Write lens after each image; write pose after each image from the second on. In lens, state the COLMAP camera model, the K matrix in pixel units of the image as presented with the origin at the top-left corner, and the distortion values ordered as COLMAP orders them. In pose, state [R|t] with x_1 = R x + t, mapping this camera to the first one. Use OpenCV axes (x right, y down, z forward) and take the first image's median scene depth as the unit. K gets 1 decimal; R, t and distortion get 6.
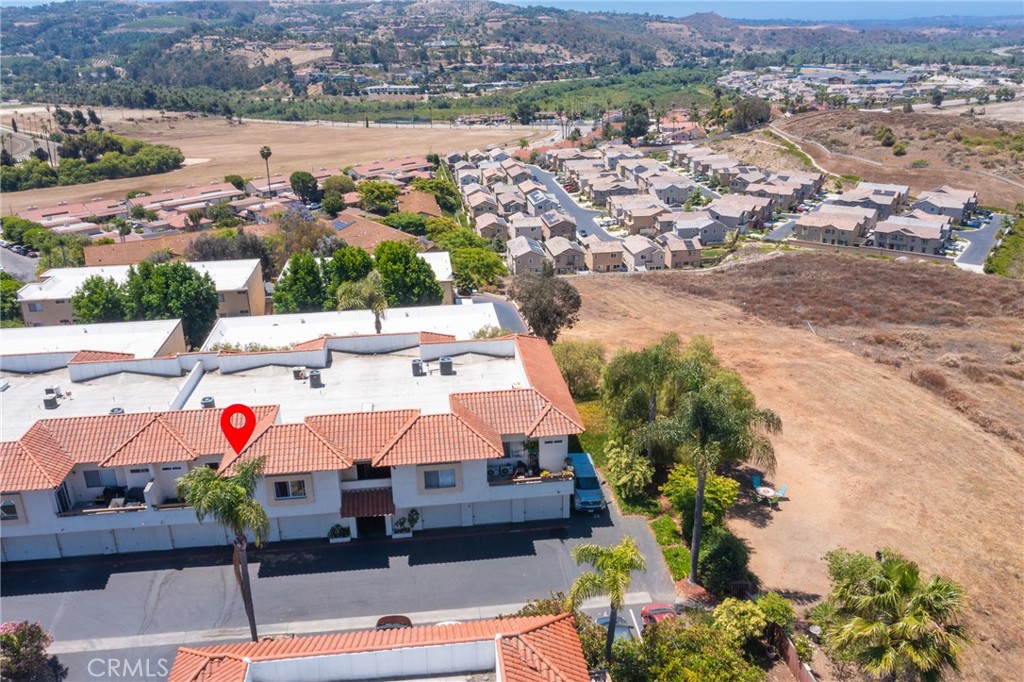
lens RADIAL K [[806.4, 0, 509.5], [0, 806.4, 342.4], [0, 0, 1]] dist [-0.020449, 0.015124]
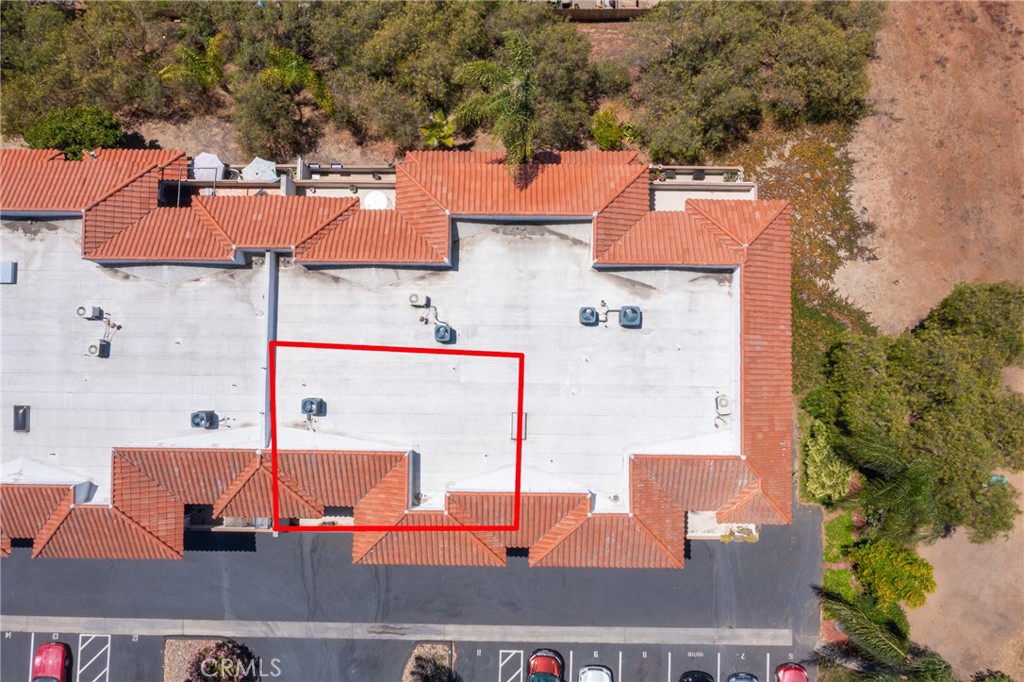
lens RADIAL K [[806.4, 0, 509.5], [0, 806.4, 342.4], [0, 0, 1]] dist [-0.020449, 0.015124]
pose [[0.992268, 0.124087, 0.002452, -0.027537], [-0.051030, 0.389892, 0.919446, -0.090779], [0.113135, -0.912462, 0.393210, 0.107668]]
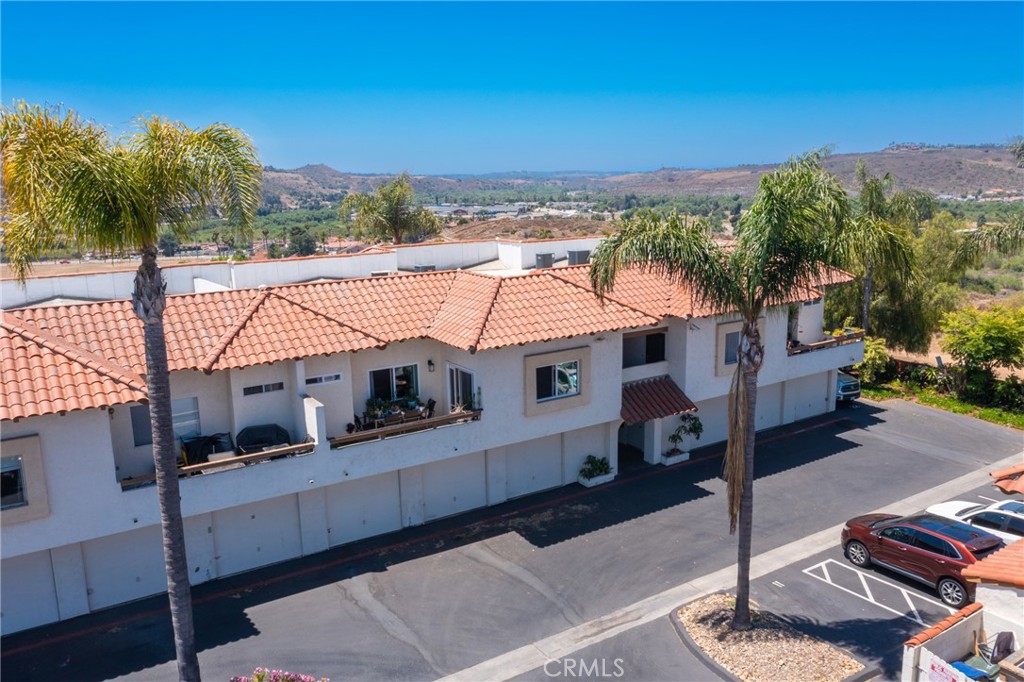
lens RADIAL K [[806.4, 0, 509.5], [0, 806.4, 342.4], [0, 0, 1]] dist [-0.020449, 0.015124]
pose [[0.897558, -0.085324, 0.432561, -0.068619], [0.159357, 0.977551, -0.137837, 0.028739], [-0.411090, 0.192649, 0.891006, 0.063243]]
